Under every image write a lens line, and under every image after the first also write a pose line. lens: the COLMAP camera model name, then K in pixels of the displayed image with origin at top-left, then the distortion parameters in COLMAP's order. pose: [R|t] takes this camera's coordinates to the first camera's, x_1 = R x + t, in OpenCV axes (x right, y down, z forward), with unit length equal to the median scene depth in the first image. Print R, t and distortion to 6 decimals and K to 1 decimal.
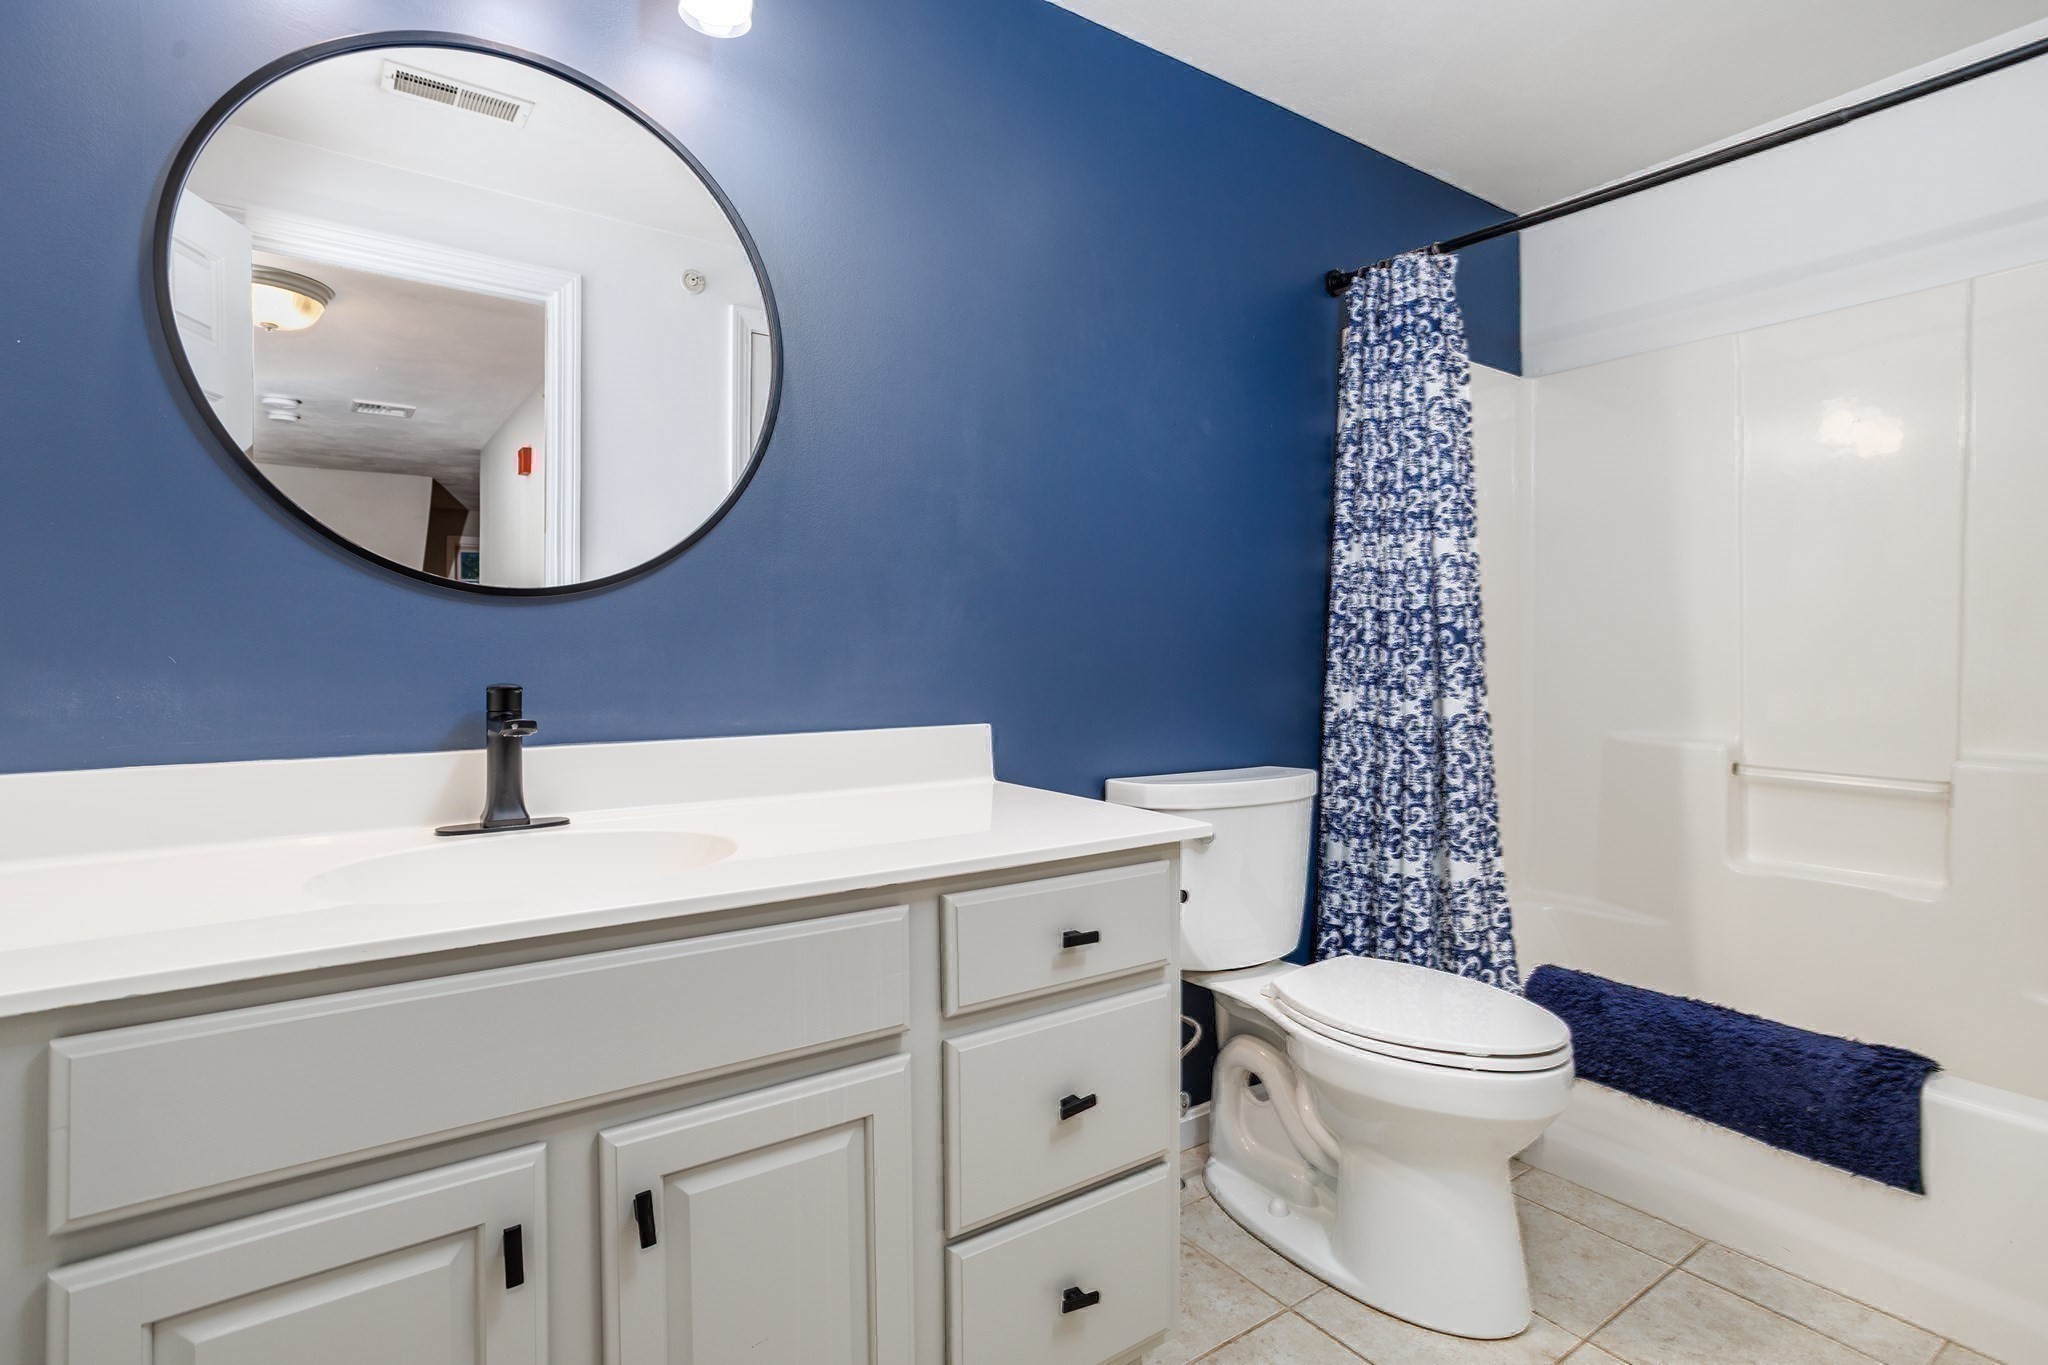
lens RADIAL K [[990.5, 0, 1024.3], [0, 990.5, 664.2], [0, 0, 1]] dist [-0.026862, 0.004786]
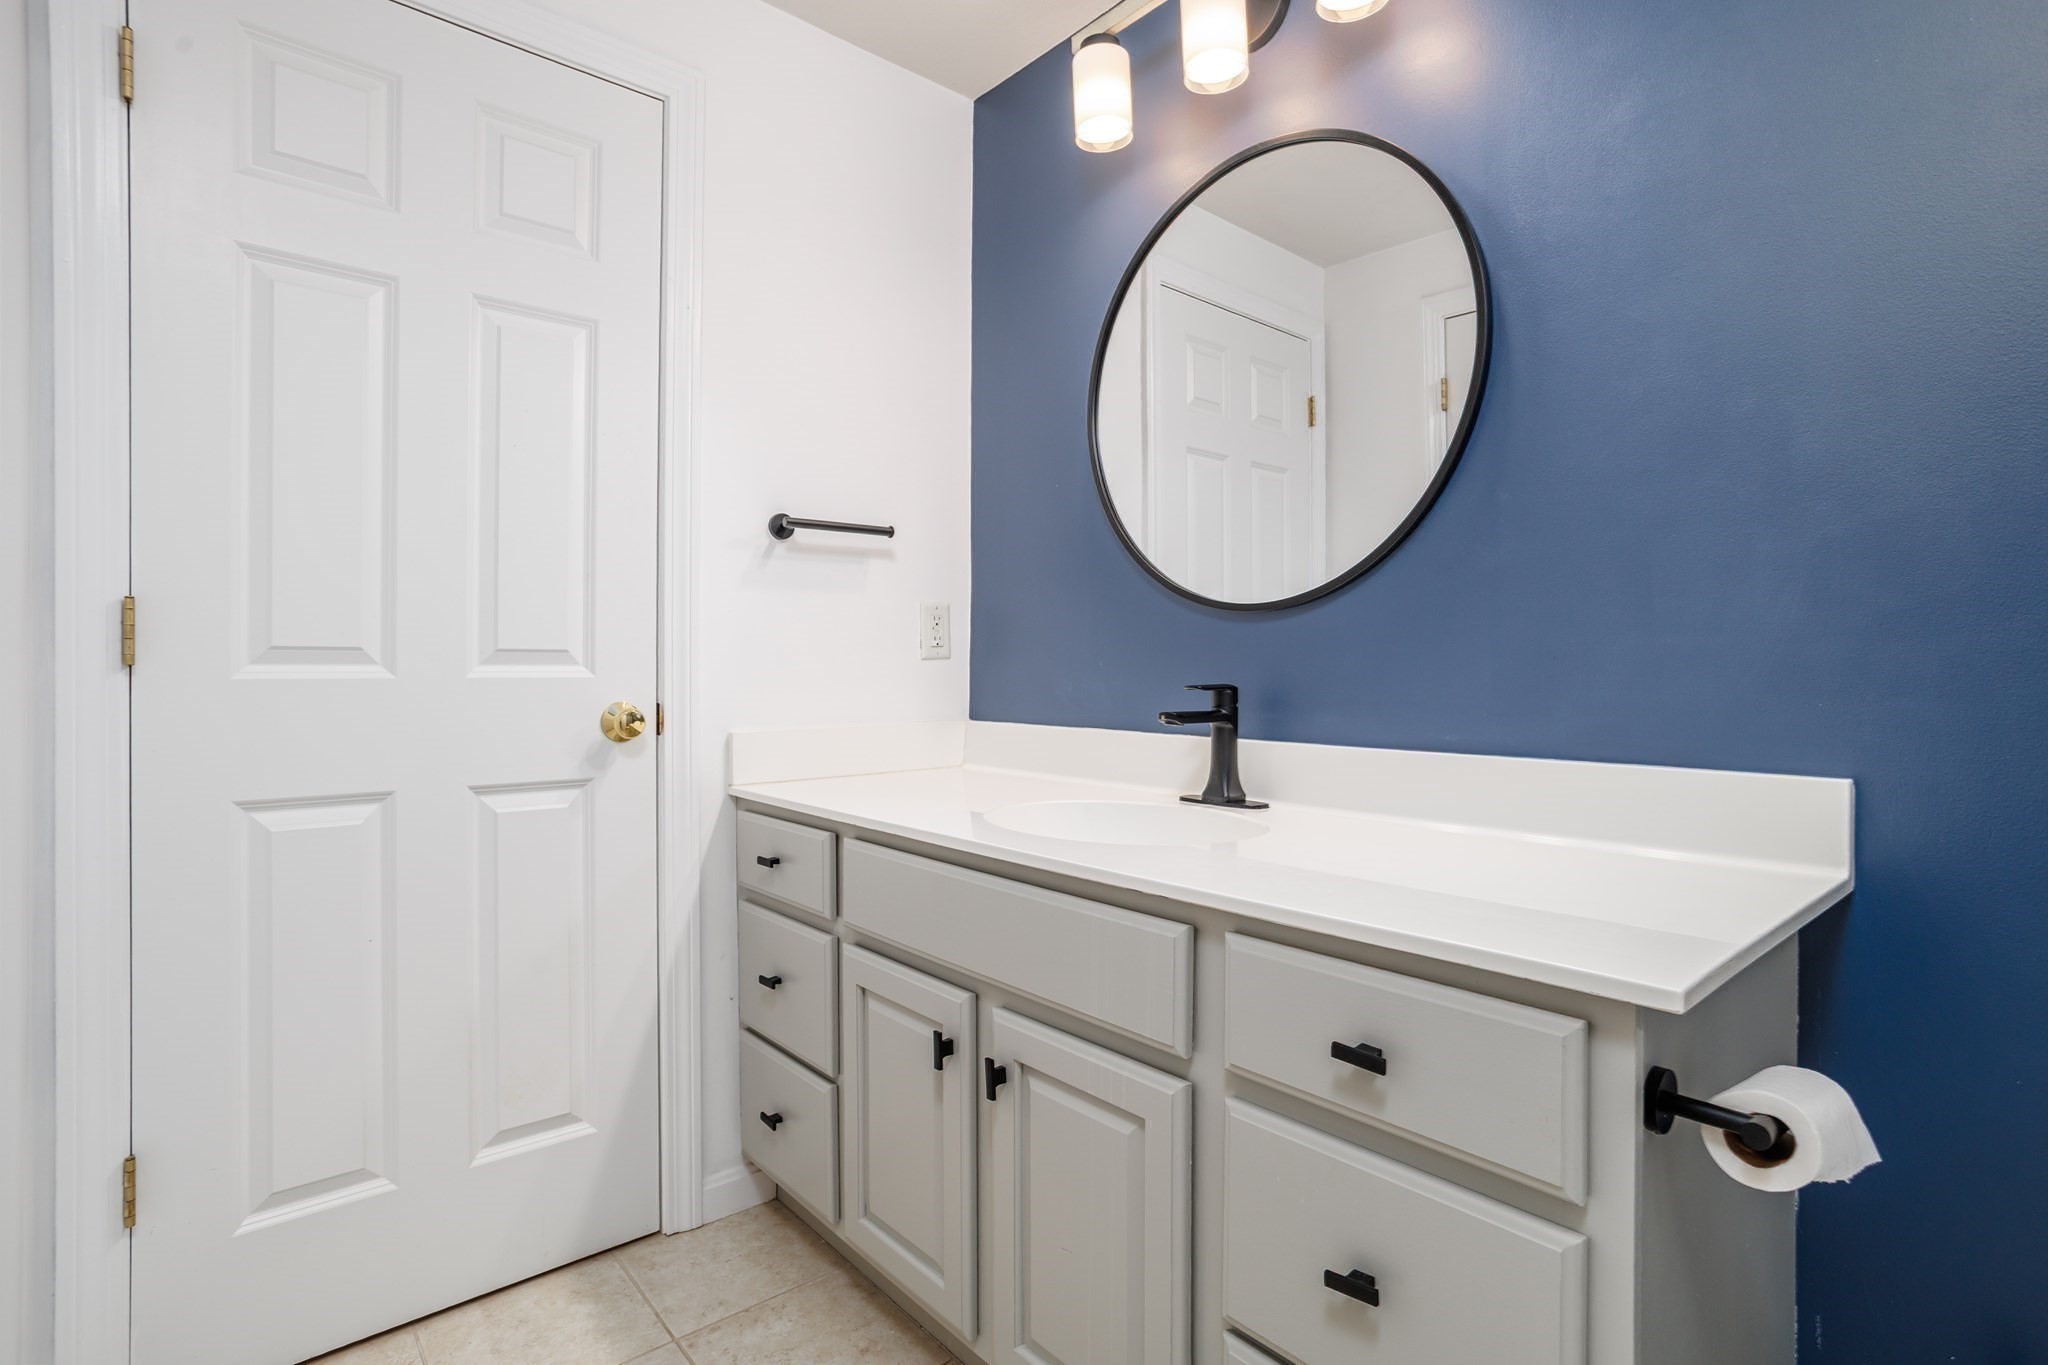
lens RADIAL K [[990.5, 0, 1021.3], [0, 990.5, 675.9], [0, 0, 1]] dist [-0.026862, 0.004786]
pose [[0.132798, 0.013215, -0.991055, 0.650817], [-0.010063, 0.999878, 0.011985, -0.002729], [0.991092, 0.008381, 0.132915, 0.588755]]
